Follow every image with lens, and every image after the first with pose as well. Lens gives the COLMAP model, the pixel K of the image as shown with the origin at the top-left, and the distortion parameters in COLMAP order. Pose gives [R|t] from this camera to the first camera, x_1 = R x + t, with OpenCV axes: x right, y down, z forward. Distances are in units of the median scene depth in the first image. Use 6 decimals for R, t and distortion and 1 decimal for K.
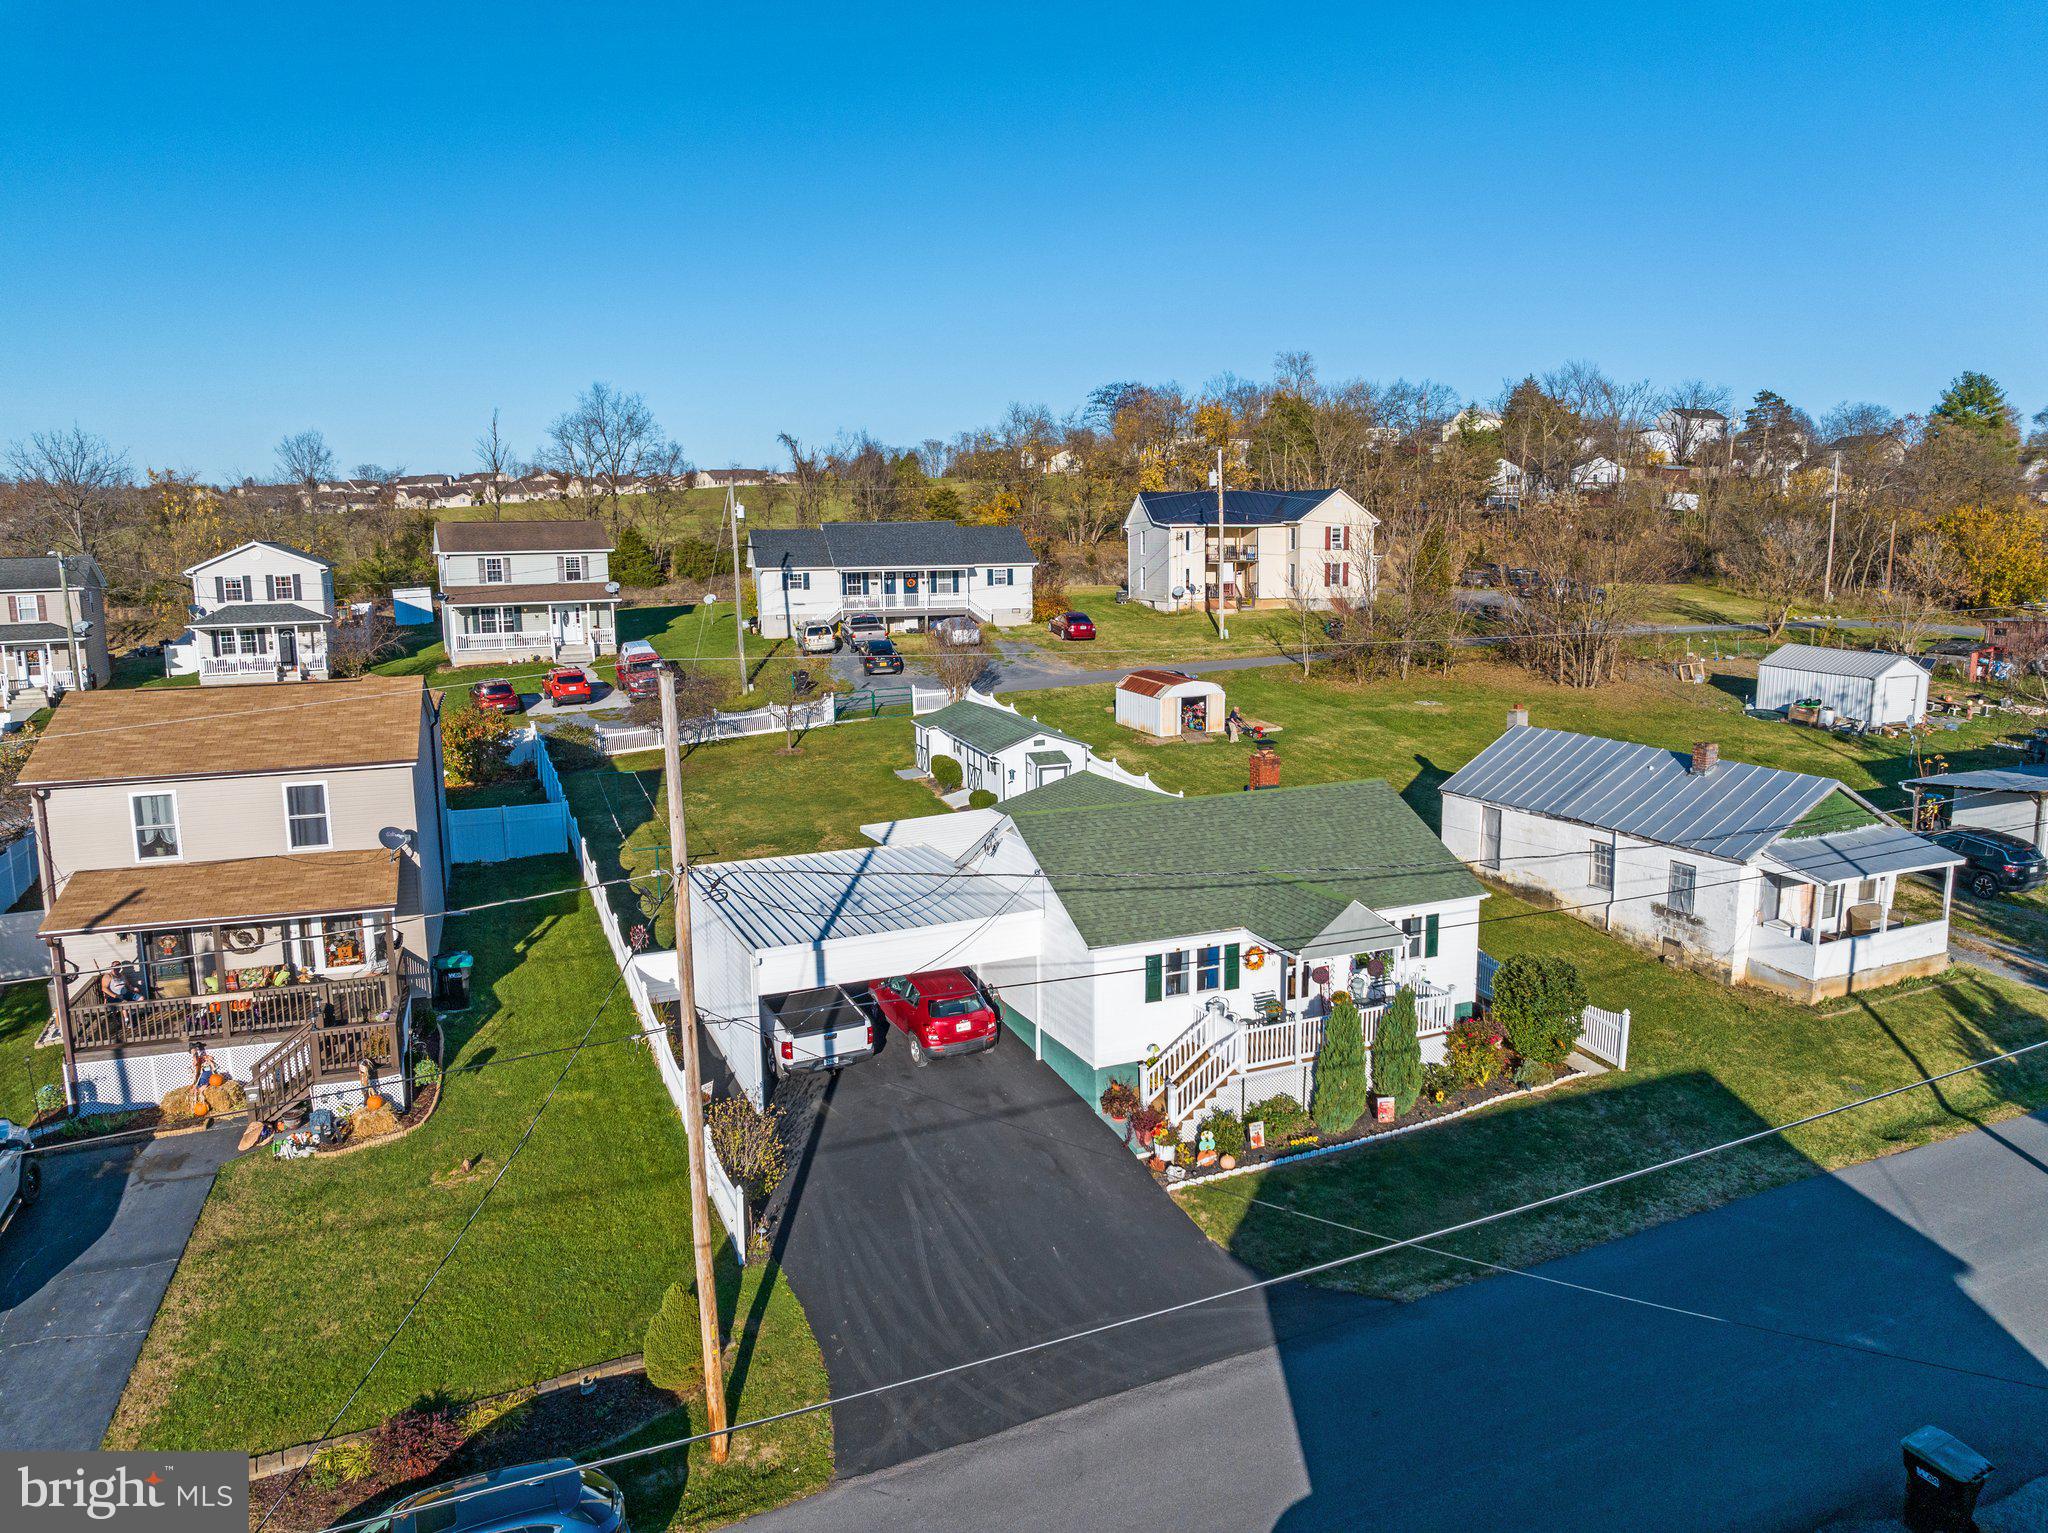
lens RADIAL K [[1448.1, 0, 1029.4], [0, 1448.1, 763.7], [0, 0, 1]] dist [-0.042909, 0.003798]
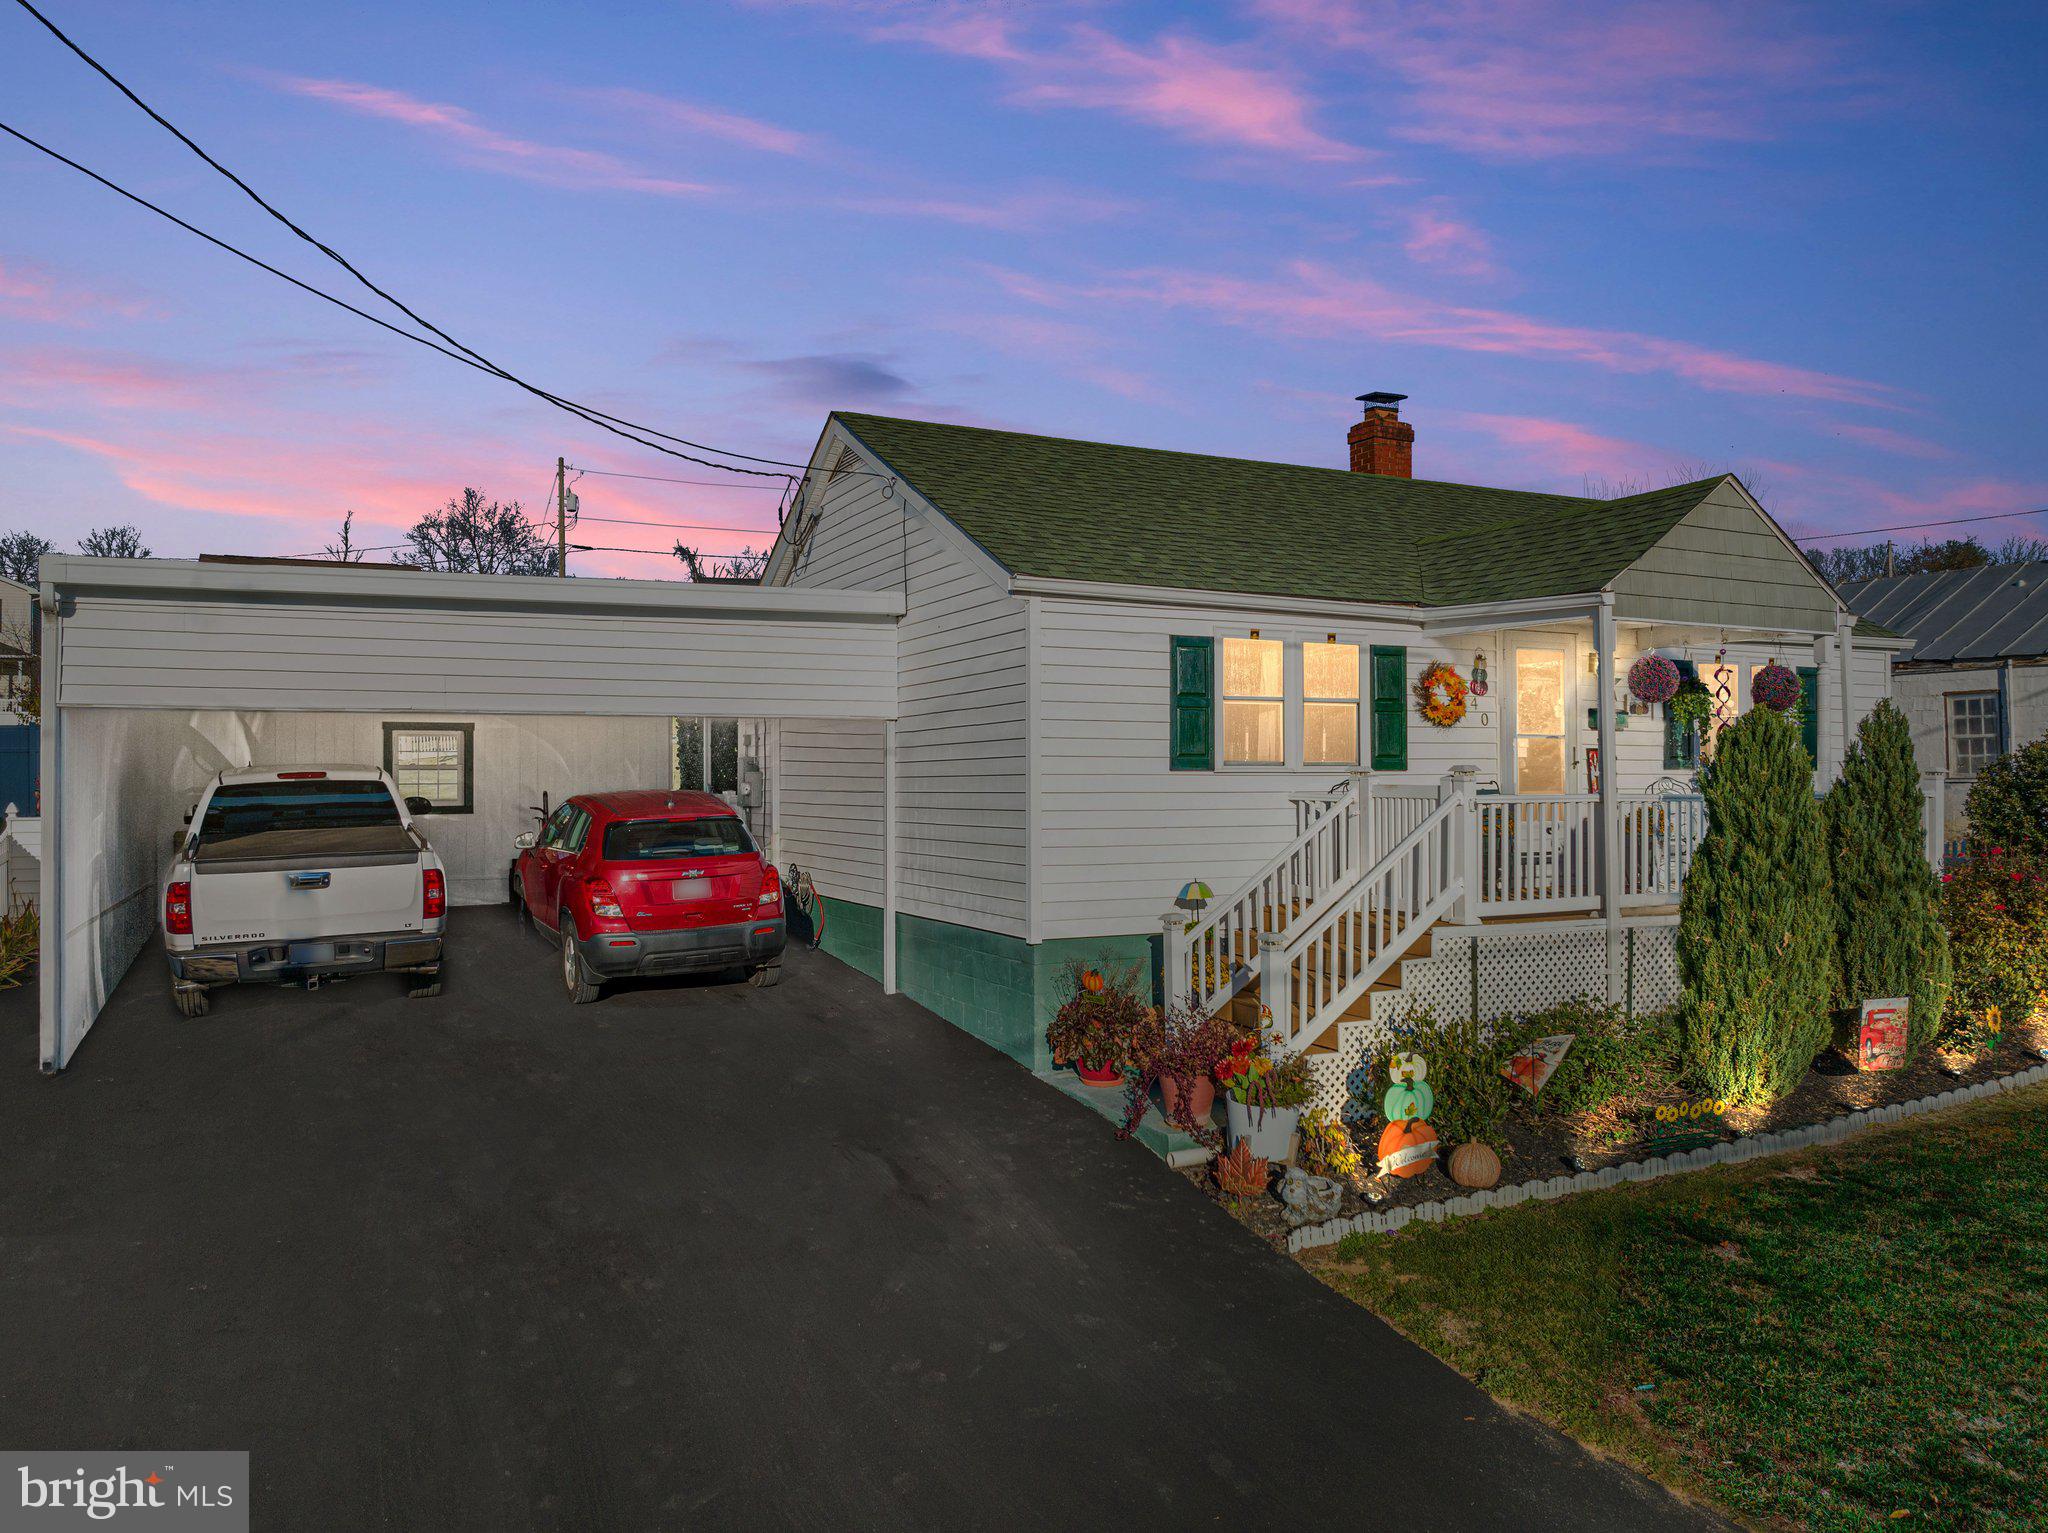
lens RADIAL K [[1454.2, 0, 1024.0], [0, 1454.2, 766.5], [0, 0, 1]] dist [-0.030319, -0.030039]
pose [[0.999275, 0.009482, 0.036879, 0.028271], [-0.003098, 0.985533, -0.169453, 0.215574], [-0.037953, 0.169216, 0.984848, 0.609124]]
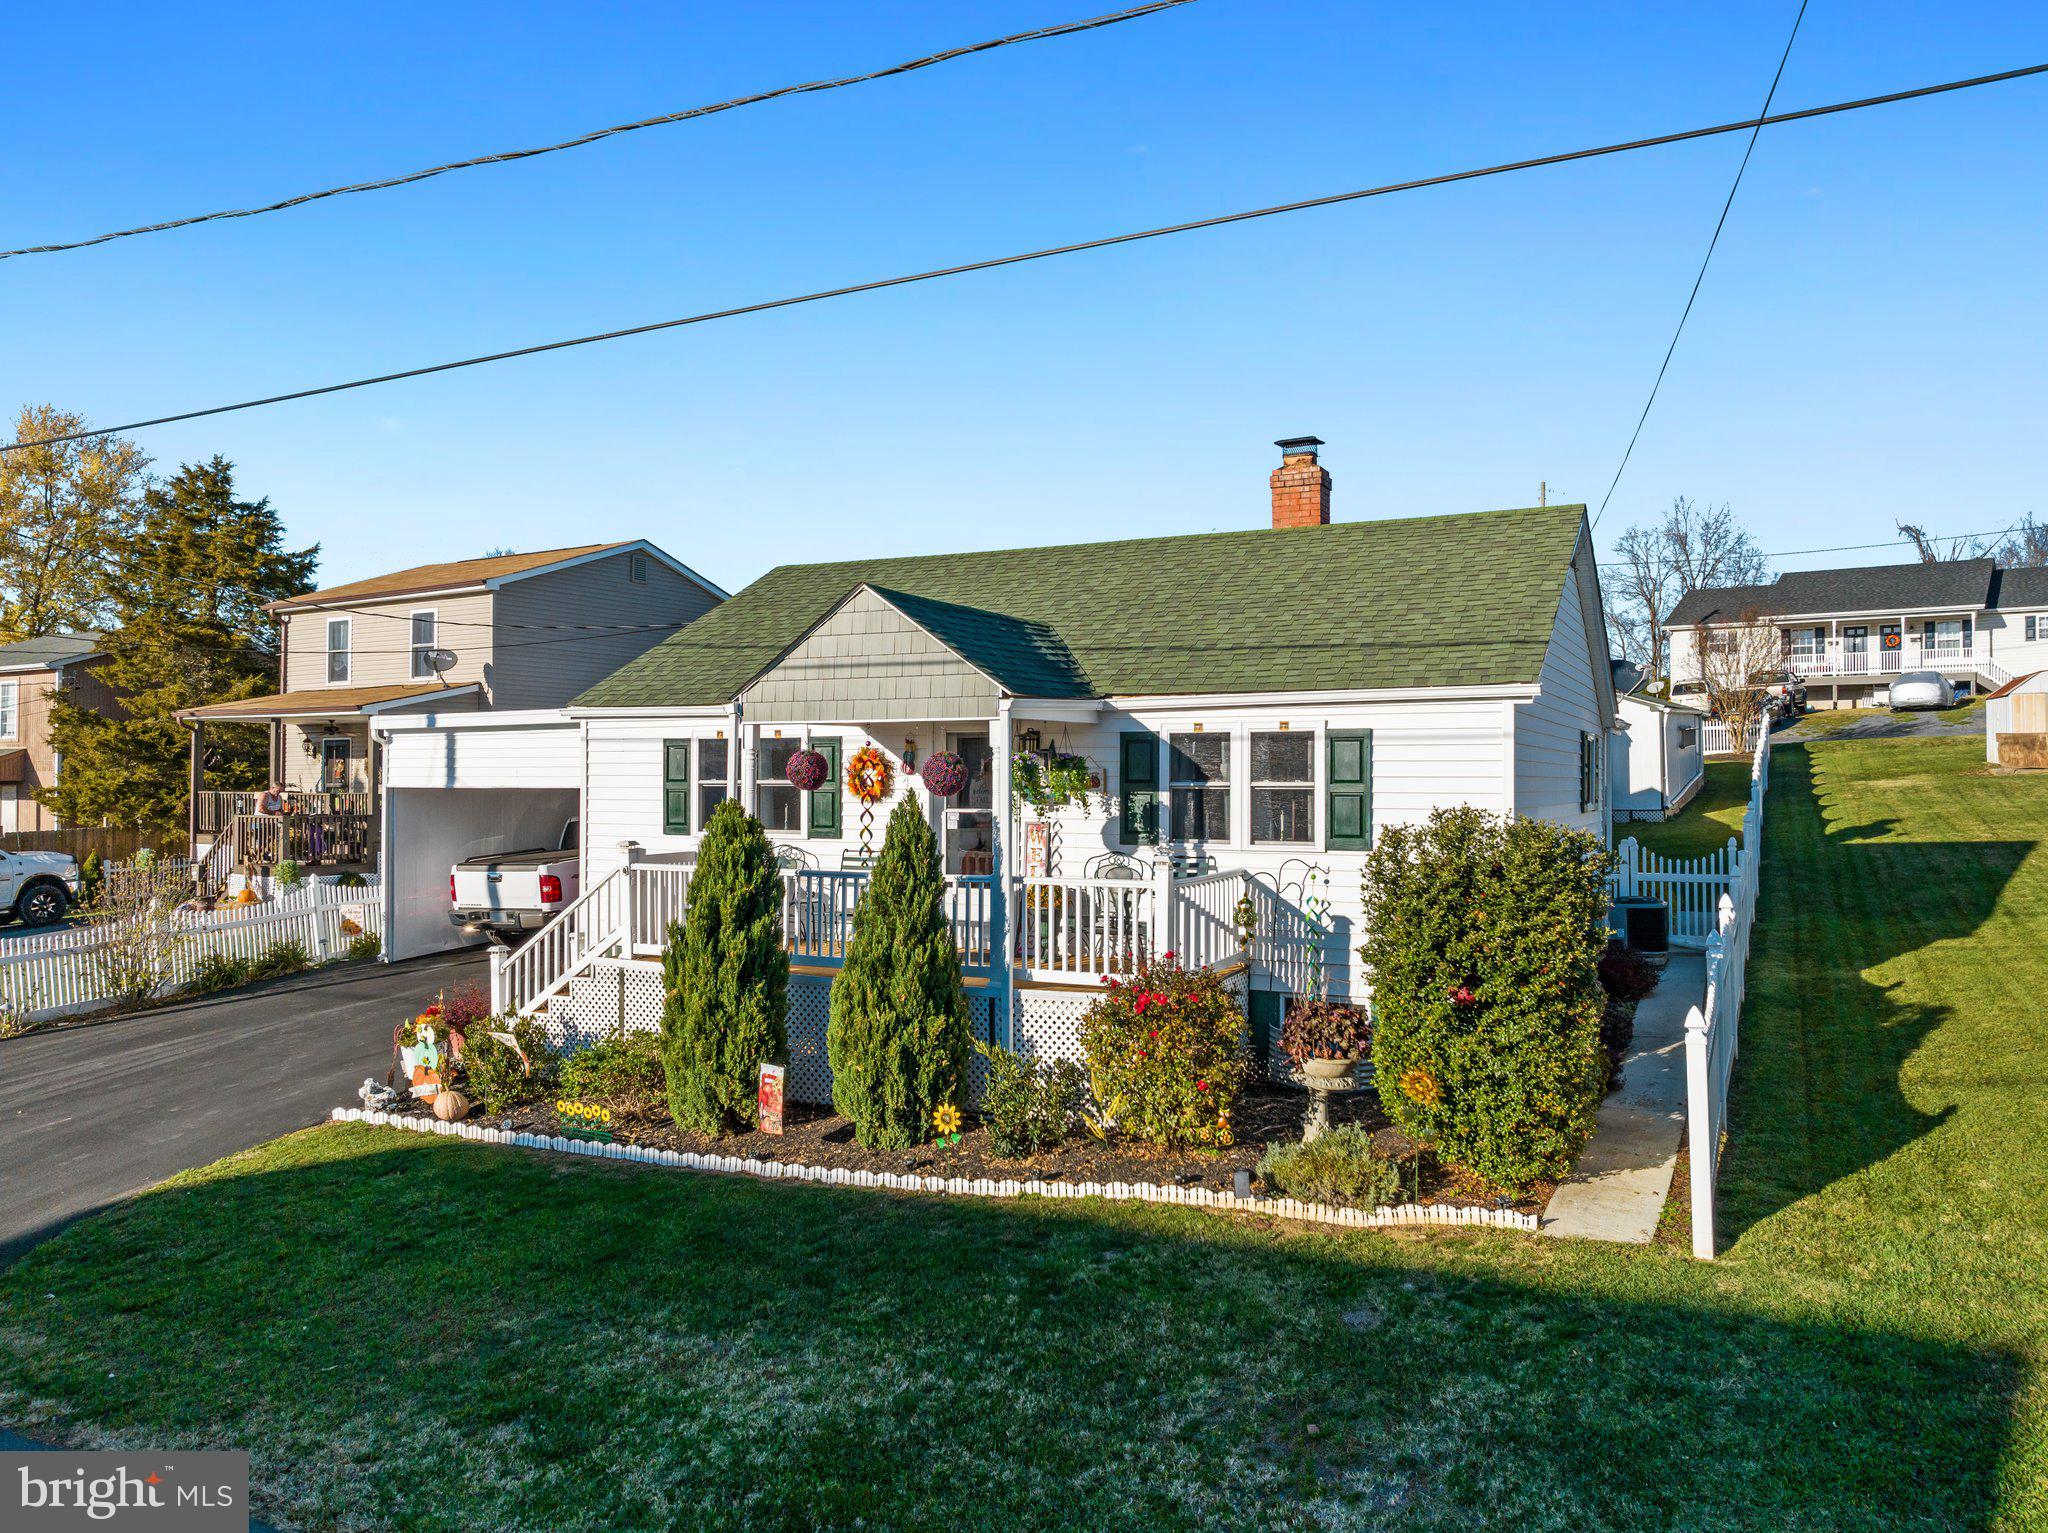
lens RADIAL K [[1469.1, 0, 1033.7], [0, 1469.1, 763.6], [0, 0, 1]] dist [-0.033018, -0.003886]
pose [[0.637245, 0.004545, -0.770648, 0.537698], [-0.132062, 0.985835, -0.103387, 0.168690], [0.759262, 0.167656, 0.628818, 0.729167]]
